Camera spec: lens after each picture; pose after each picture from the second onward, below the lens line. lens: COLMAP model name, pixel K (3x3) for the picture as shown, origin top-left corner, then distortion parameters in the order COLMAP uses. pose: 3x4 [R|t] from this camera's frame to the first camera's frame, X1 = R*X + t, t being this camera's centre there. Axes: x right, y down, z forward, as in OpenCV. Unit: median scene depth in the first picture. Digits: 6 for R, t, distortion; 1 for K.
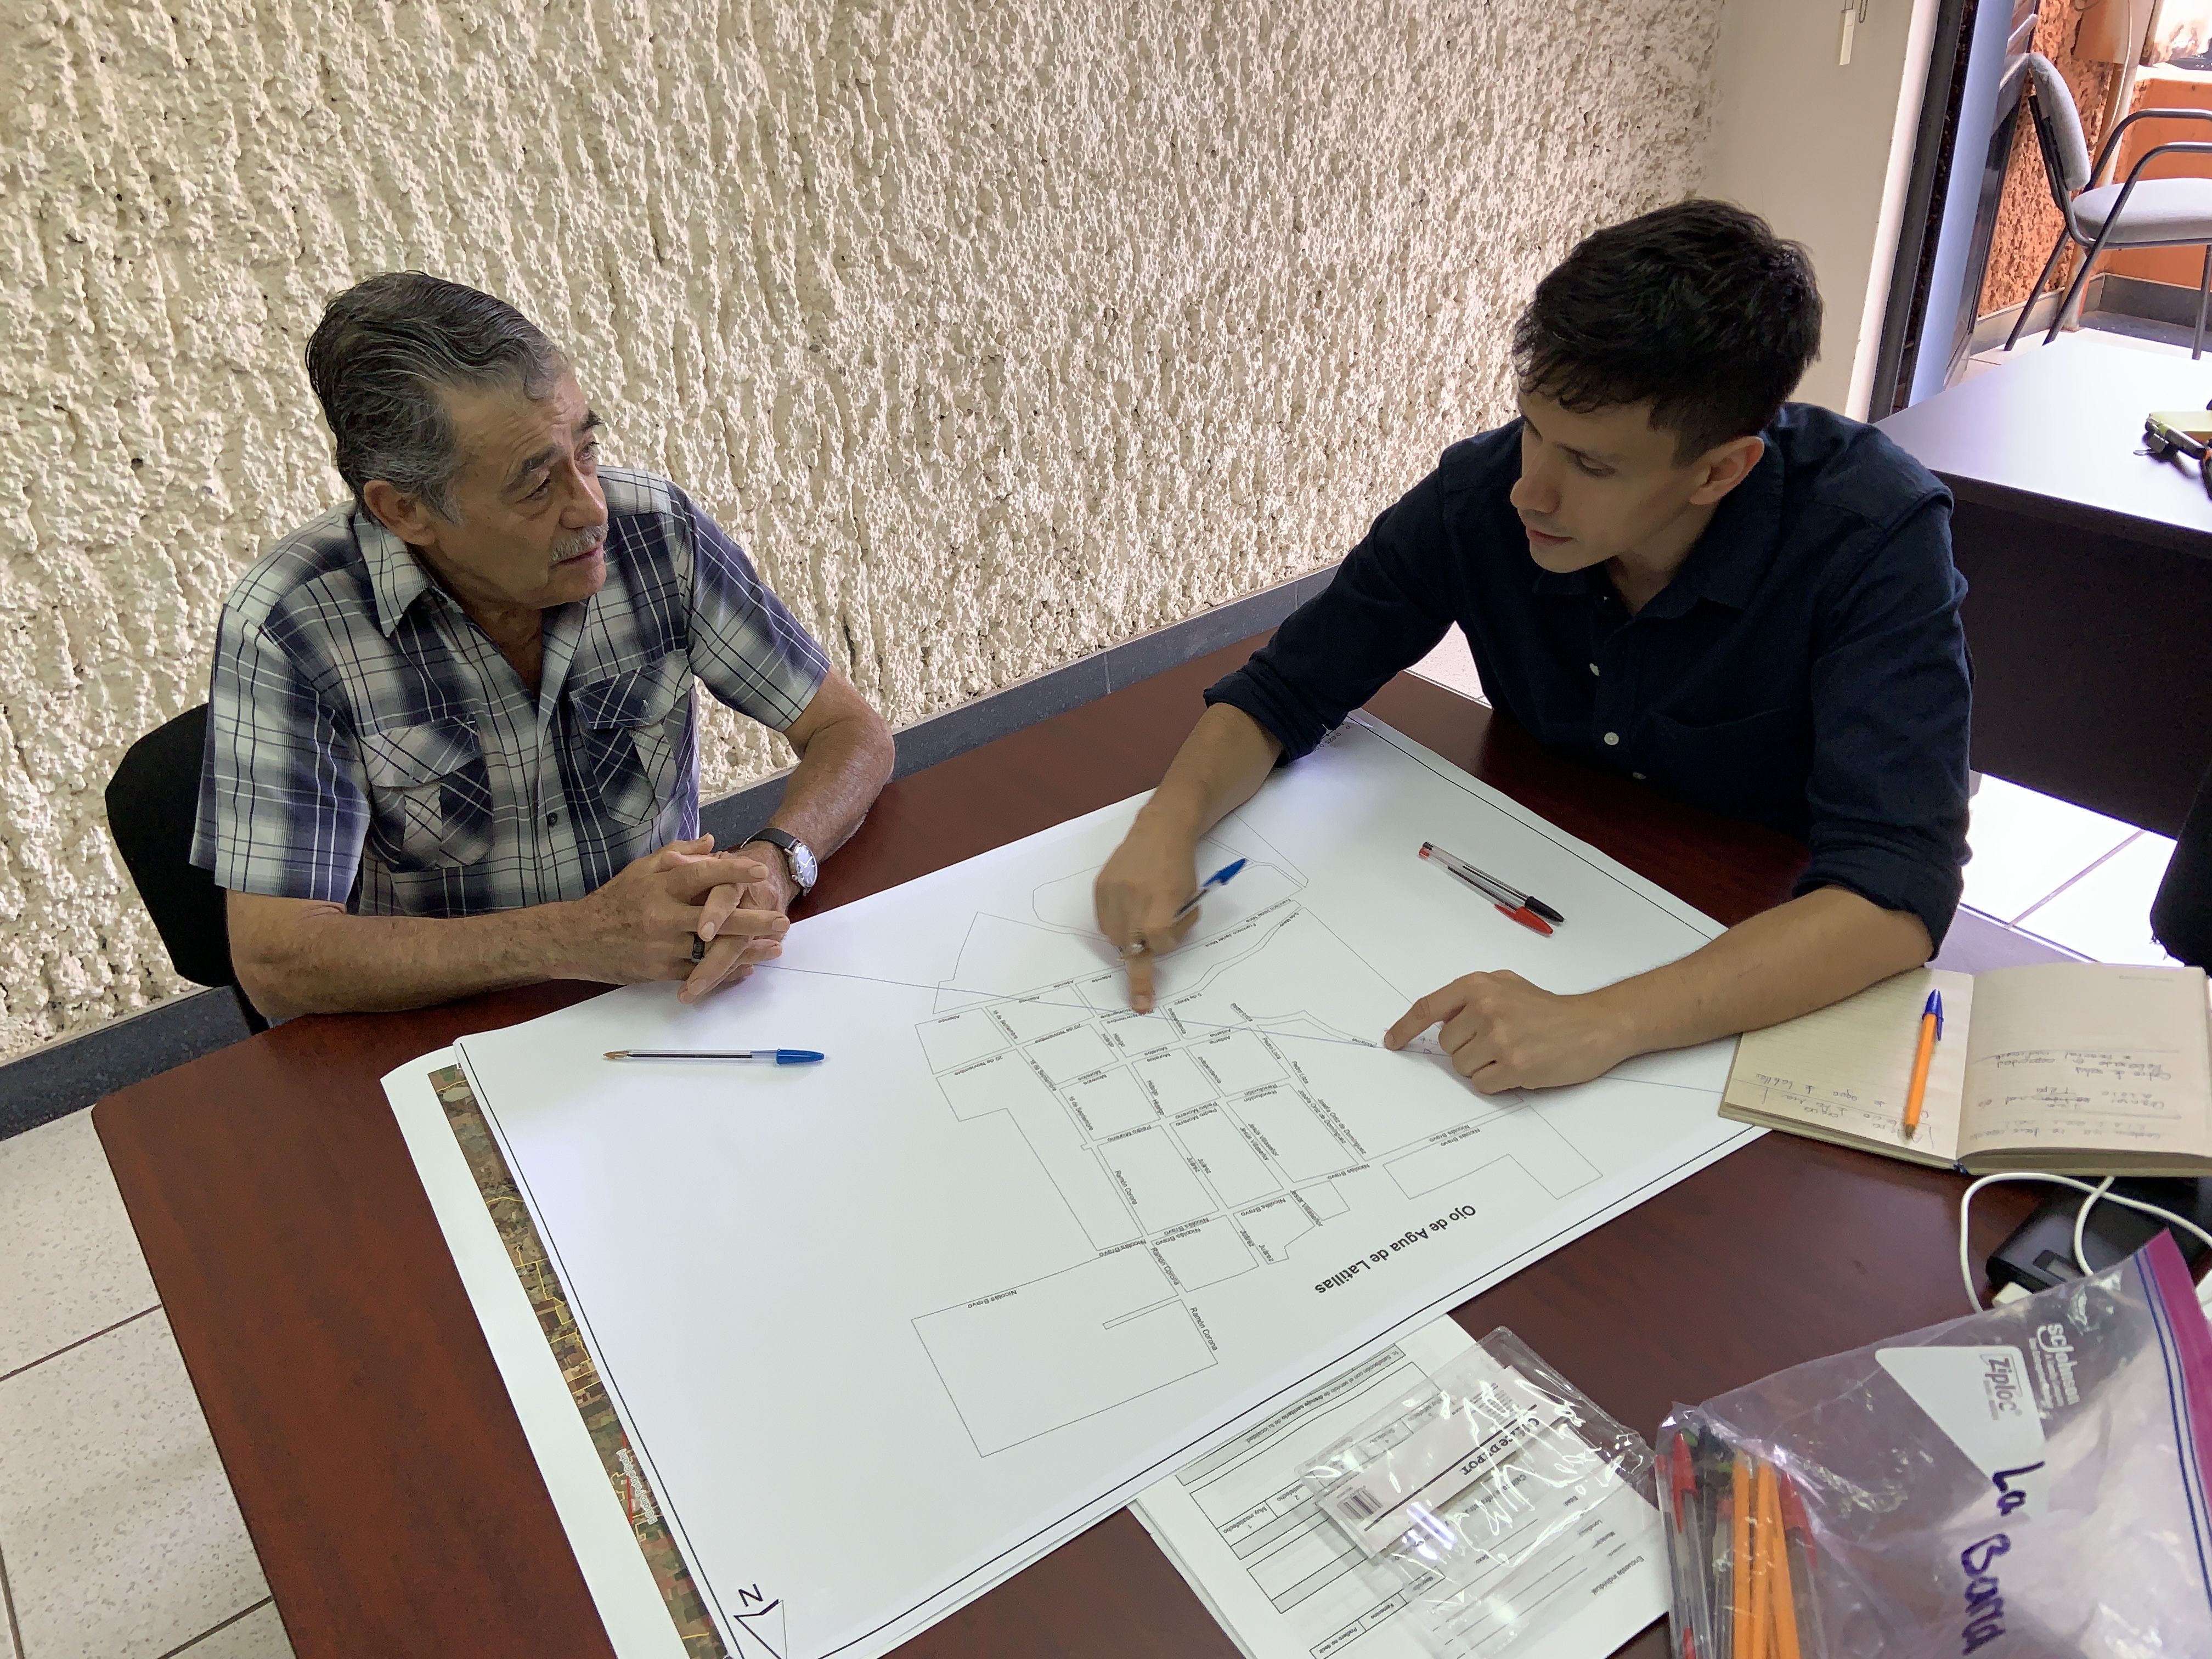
lens RADIAL K [[1669.5, 0, 1105.3], [0, 1669.5, 804.8], [0, 0, 1]] dist [0.117701, -0.145576]
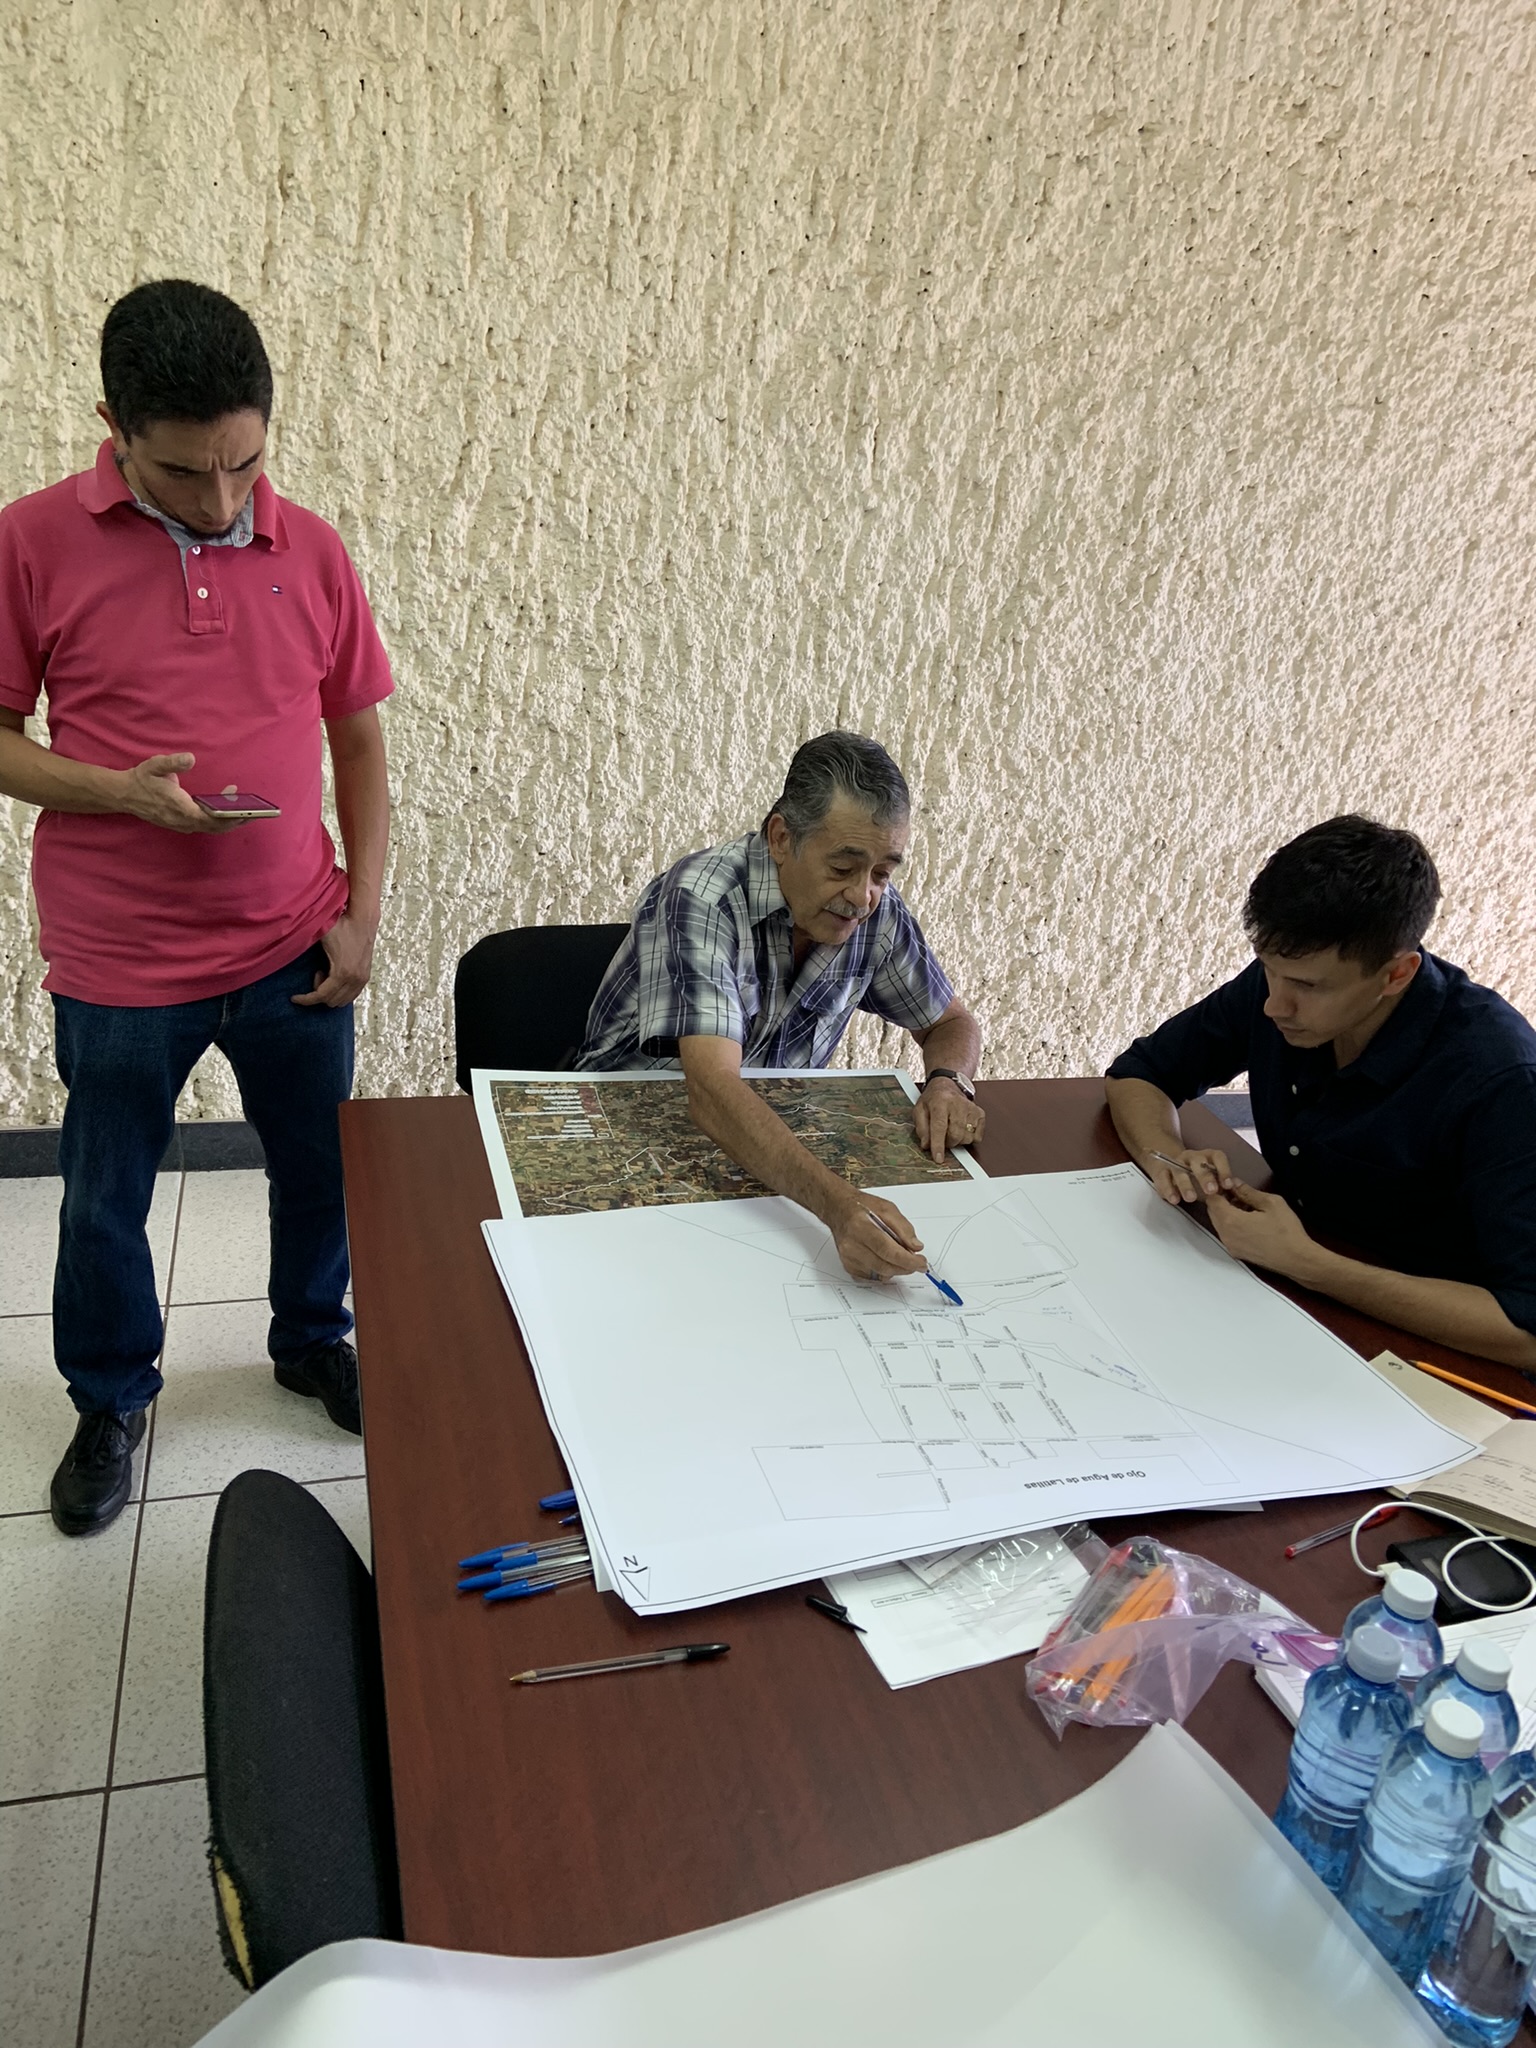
lens RADIAL K [[1543.3, 0, 772.3], [0, 1543.3, 1022.0], [0, 0, 1]] dist [0.123842, -0.160538]
pose [[0.921297, 0.283754, -0.265885, 0.098198], [-0.319885, 0.941808, -0.103307, 0.061212], [0.221099, 0.180229, 0.958453, -0.202318]]
